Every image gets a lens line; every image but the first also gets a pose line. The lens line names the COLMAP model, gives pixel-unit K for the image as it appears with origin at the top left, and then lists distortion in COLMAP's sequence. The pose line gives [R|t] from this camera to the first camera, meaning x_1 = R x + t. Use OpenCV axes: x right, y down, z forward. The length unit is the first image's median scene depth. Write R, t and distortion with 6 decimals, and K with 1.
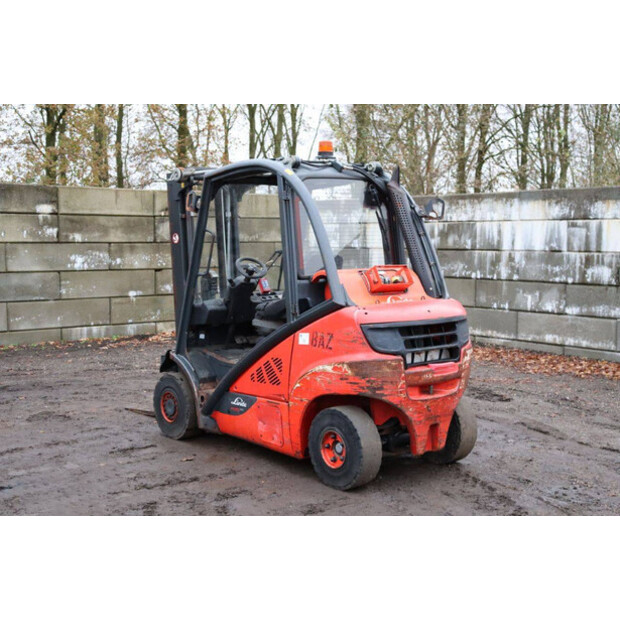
lens RADIAL K [[903.2, 0, 310.0], [0, 903.2, 310.0], [0, 0, 1]] dist [0.090445, 0.007335]
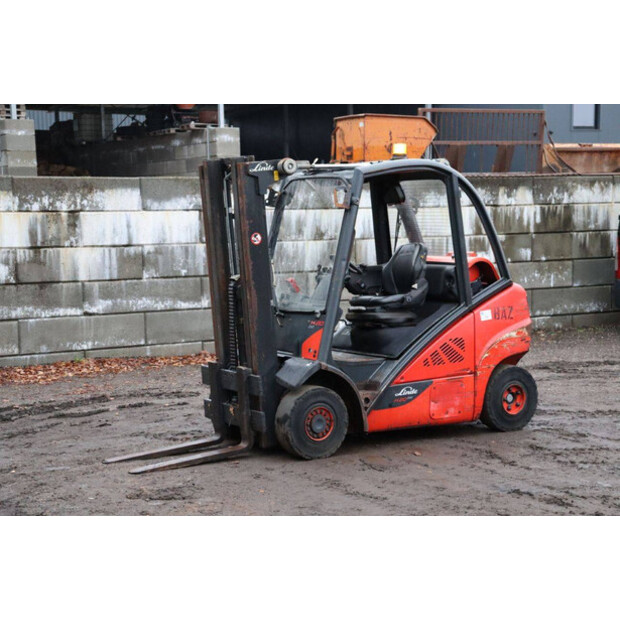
lens RADIAL K [[1207.8, 0, 310.0], [0, 1207.8, 310.0], [0, 0, 1]] dist [0.287737, 0.228600]
pose [[0.139632, -0.082158, 0.986789, -1.244689], [0.097869, 0.992818, 0.068811, -0.082961], [-0.985355, 0.086968, 0.146670, 0.766872]]
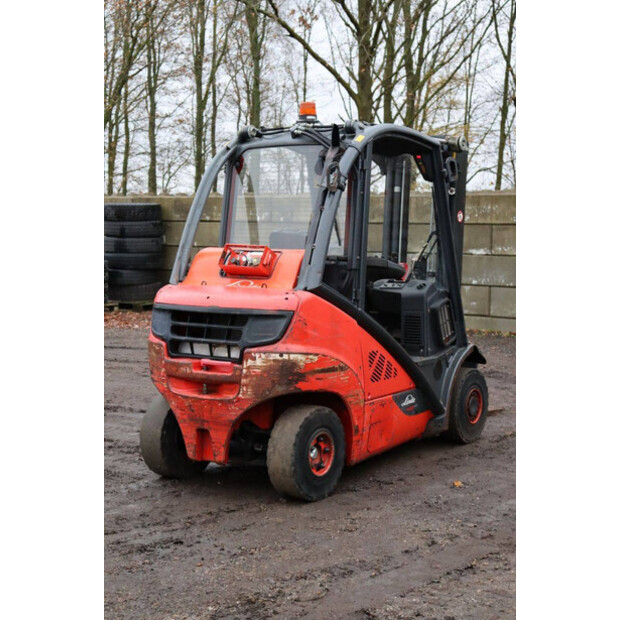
lens RADIAL K [[1076.9, 0, 310.0], [0, 1076.9, 310.0], [0, 0, 1]] dist [0.197687, 0.042723]
pose [[0.241980, 0.082512, -0.966767, 0.876675], [-0.086498, 0.994245, 0.063208, -0.046040], [0.966418, 0.068328, 0.247724, 0.639787]]
